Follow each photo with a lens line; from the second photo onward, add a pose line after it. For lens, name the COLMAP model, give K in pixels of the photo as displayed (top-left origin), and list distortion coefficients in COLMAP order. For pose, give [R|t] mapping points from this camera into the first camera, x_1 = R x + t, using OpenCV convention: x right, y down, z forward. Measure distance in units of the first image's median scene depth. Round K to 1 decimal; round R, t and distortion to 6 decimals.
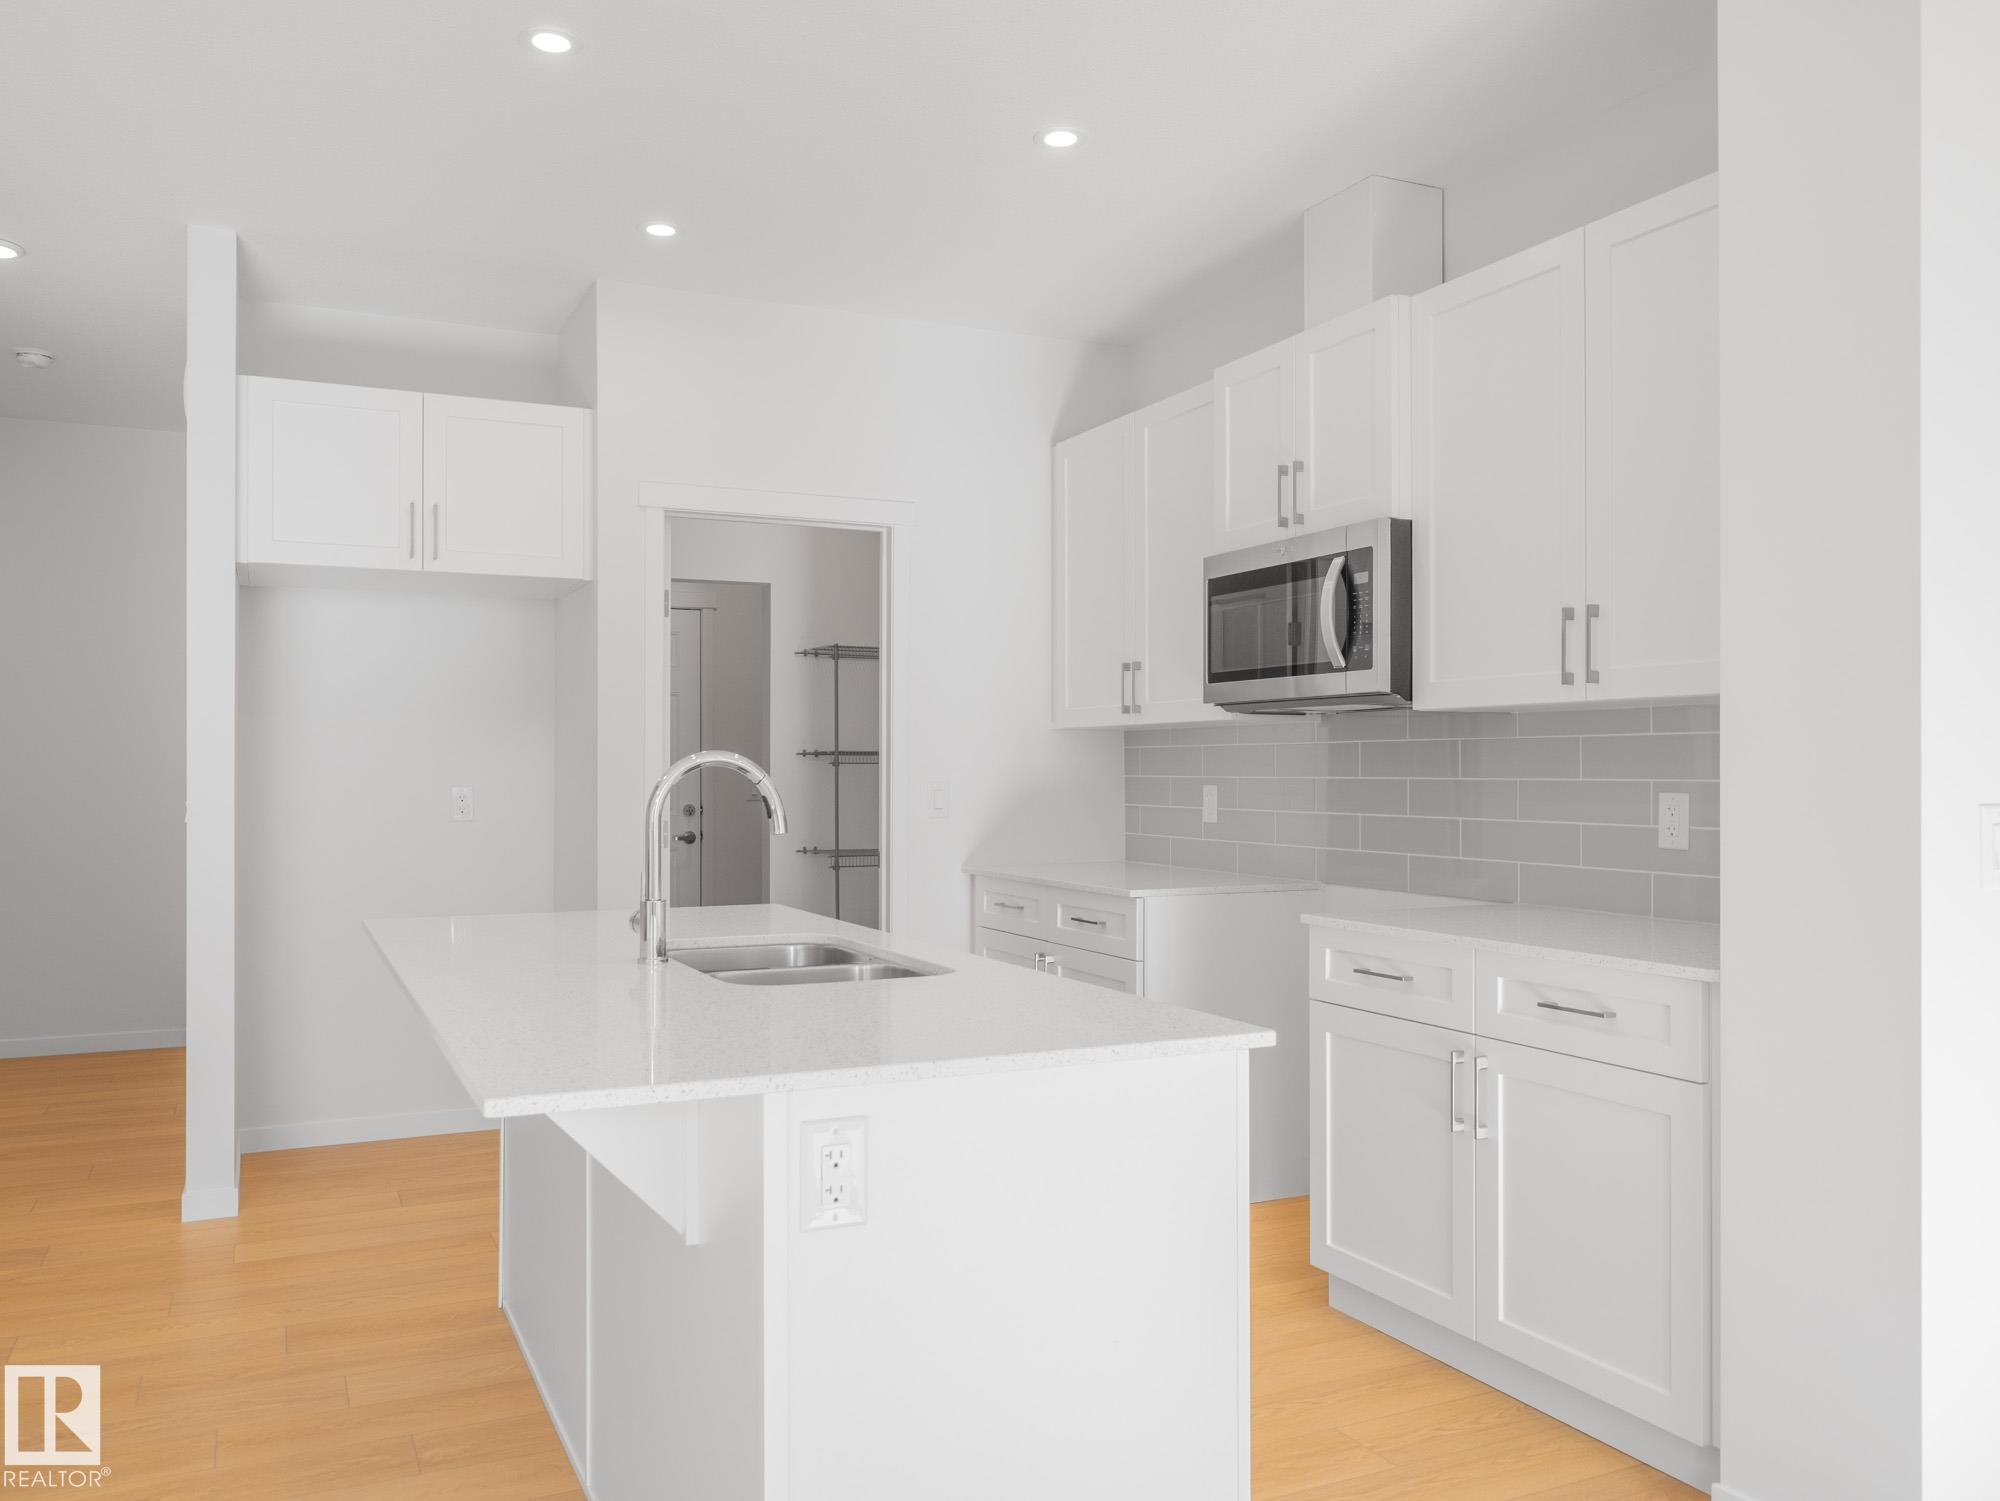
lens RADIAL K [[1525.3, 0, 996.7], [0, 1525.3, 766.0], [0, 0, 1]] dist [0.010293, 0.004852]
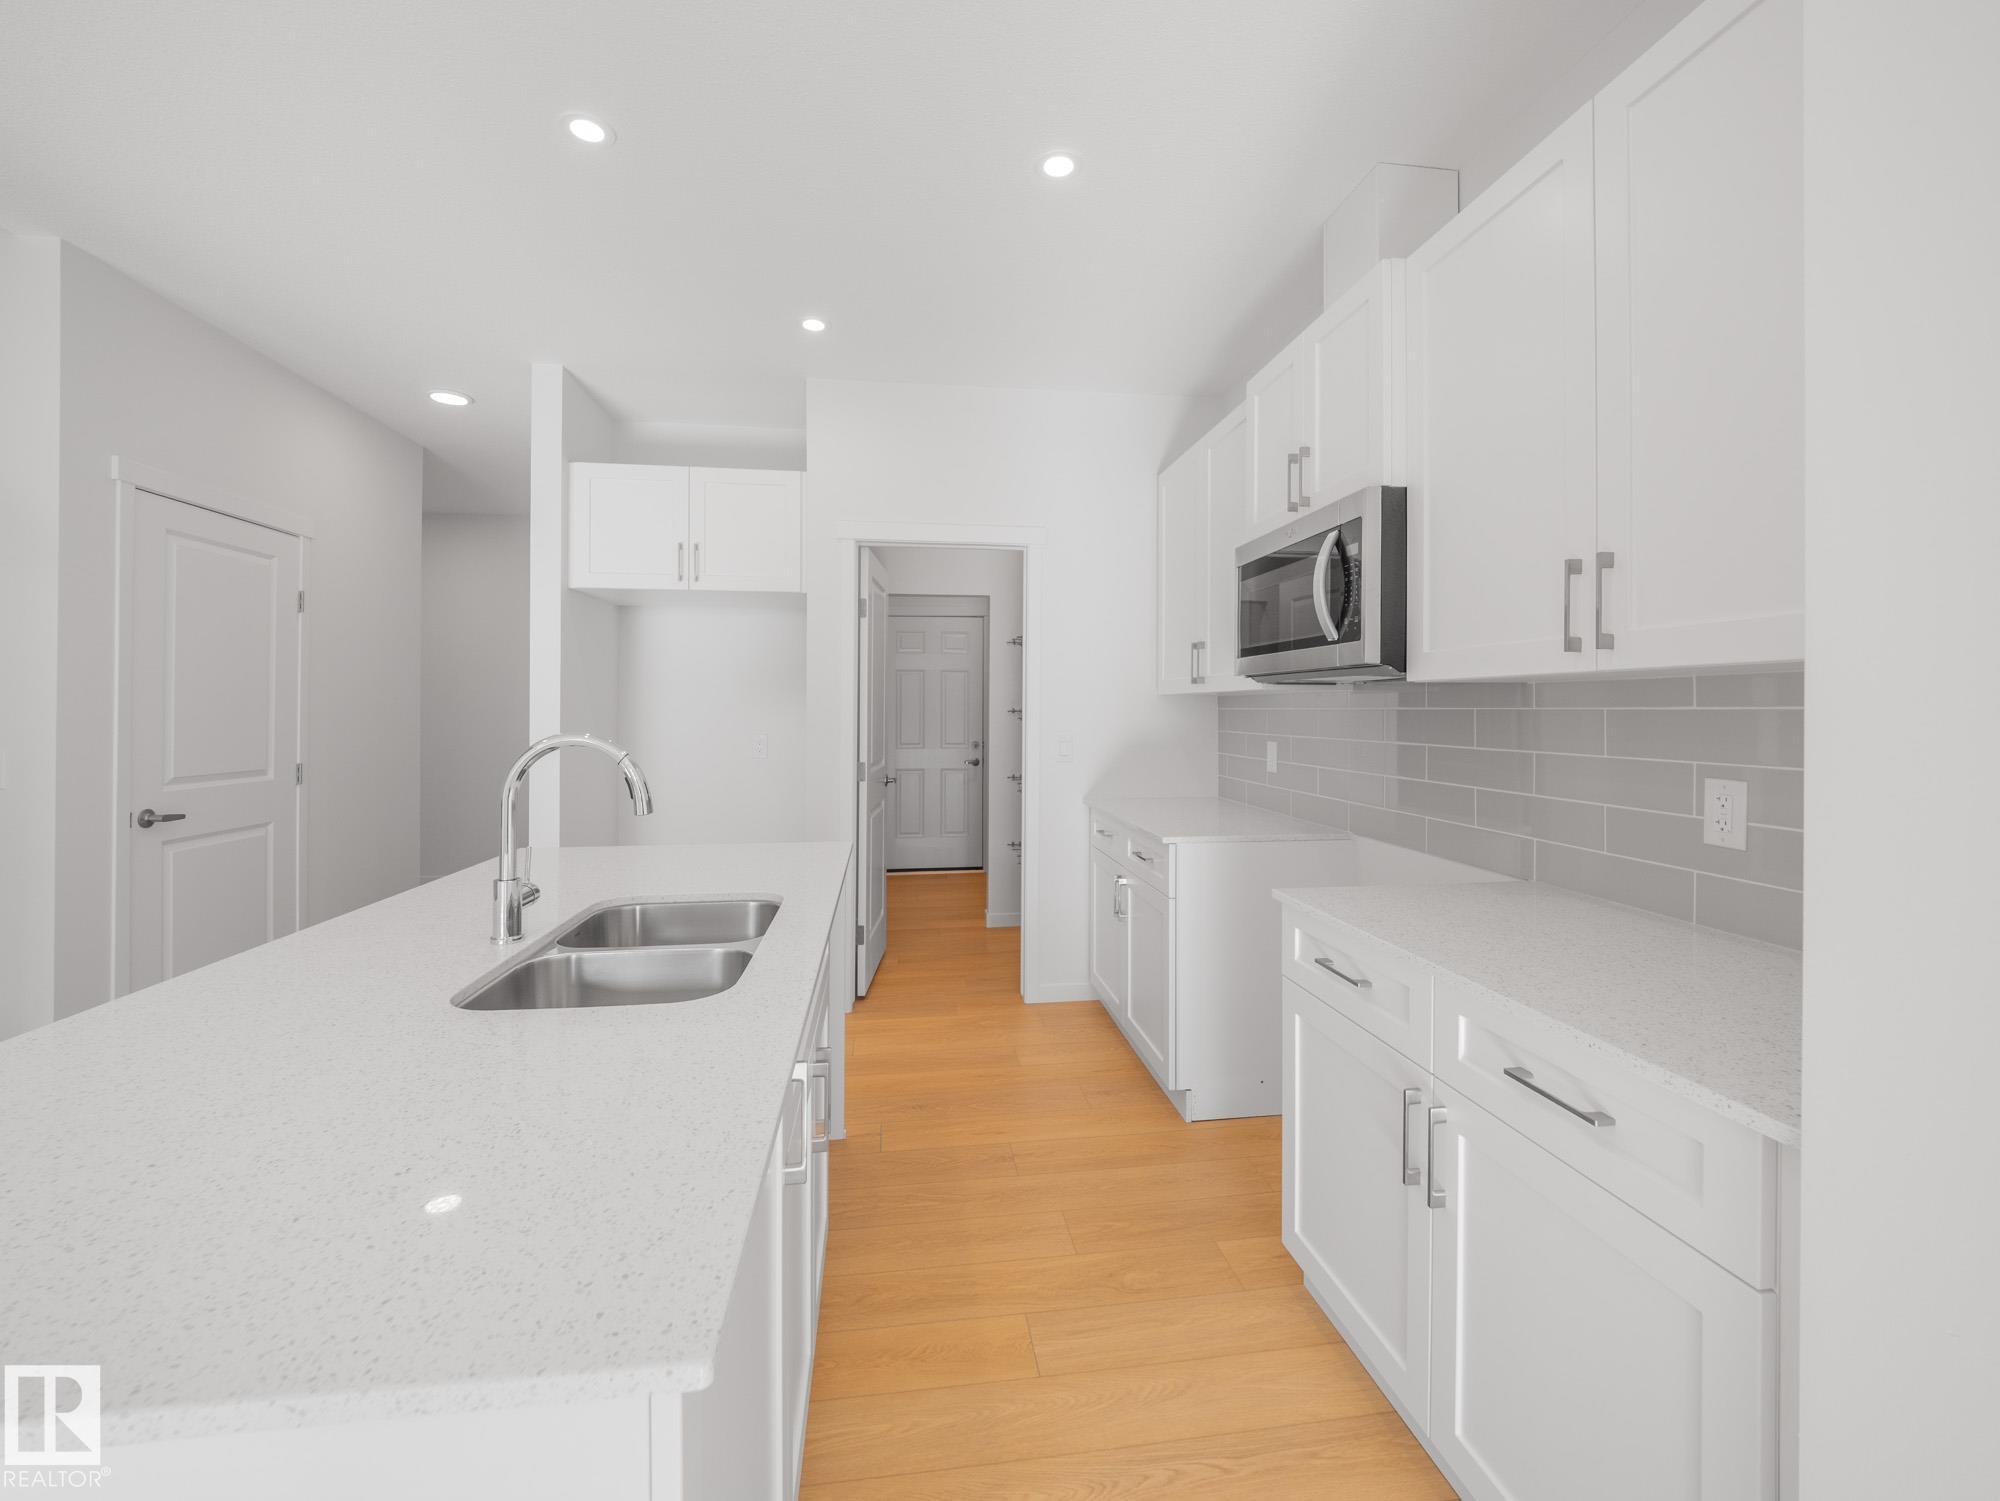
lens RADIAL K [[843.5, 0, 1003.4], [0, 843.5, 711.2], [0, 0, 1]] dist [-0.002007, -0.002285]
pose [[0.953868, 0.002718, -0.300215, 0.164346], [-0.001614, 0.999991, 0.003925, -0.016831], [0.300223, -0.003259, 0.953863, 0.356470]]
